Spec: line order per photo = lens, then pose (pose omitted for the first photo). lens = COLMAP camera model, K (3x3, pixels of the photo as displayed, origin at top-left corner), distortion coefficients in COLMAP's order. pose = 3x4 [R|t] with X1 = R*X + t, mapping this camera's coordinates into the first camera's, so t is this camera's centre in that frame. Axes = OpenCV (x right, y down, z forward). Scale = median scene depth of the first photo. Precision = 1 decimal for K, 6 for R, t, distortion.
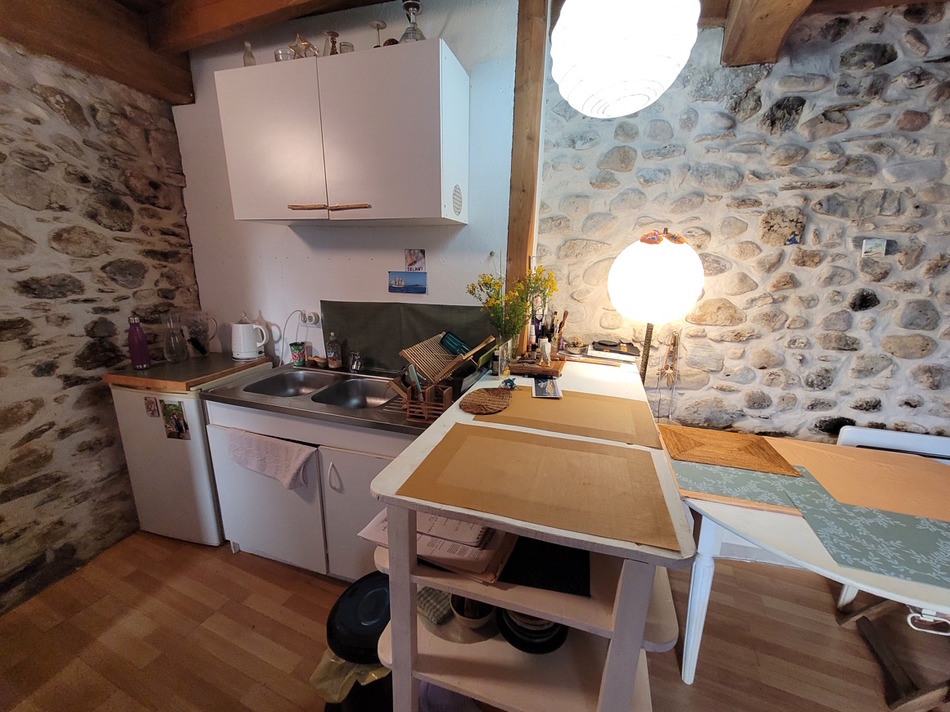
lens RADIAL K [[384.0, 0, 474.1], [0, 384.0, 358.6], [0, 0, 1]] dist [0.001869, -0.000019]
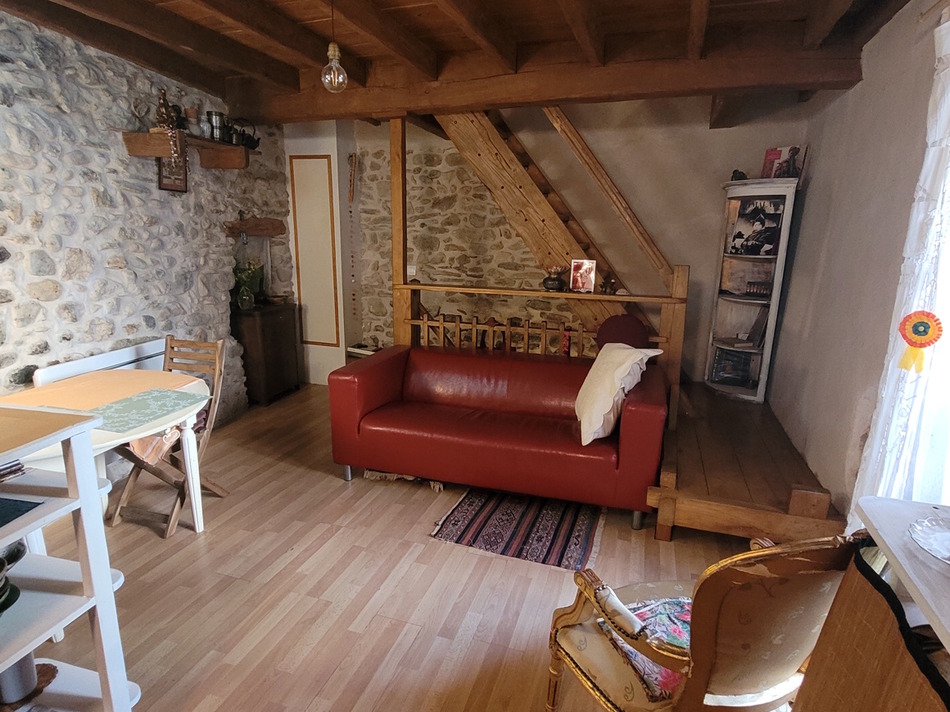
lens RADIAL K [[517.2, 0, 471.7], [0, 517.2, 358.5], [0, 0, 1]] dist [0.004897, -0.001687]
pose [[-0.085002, -0.263533, 0.960898, -0.533862], [0.227209, 0.933853, 0.276215, 0.019698], [-0.970129, 0.241804, -0.019502, -0.166814]]
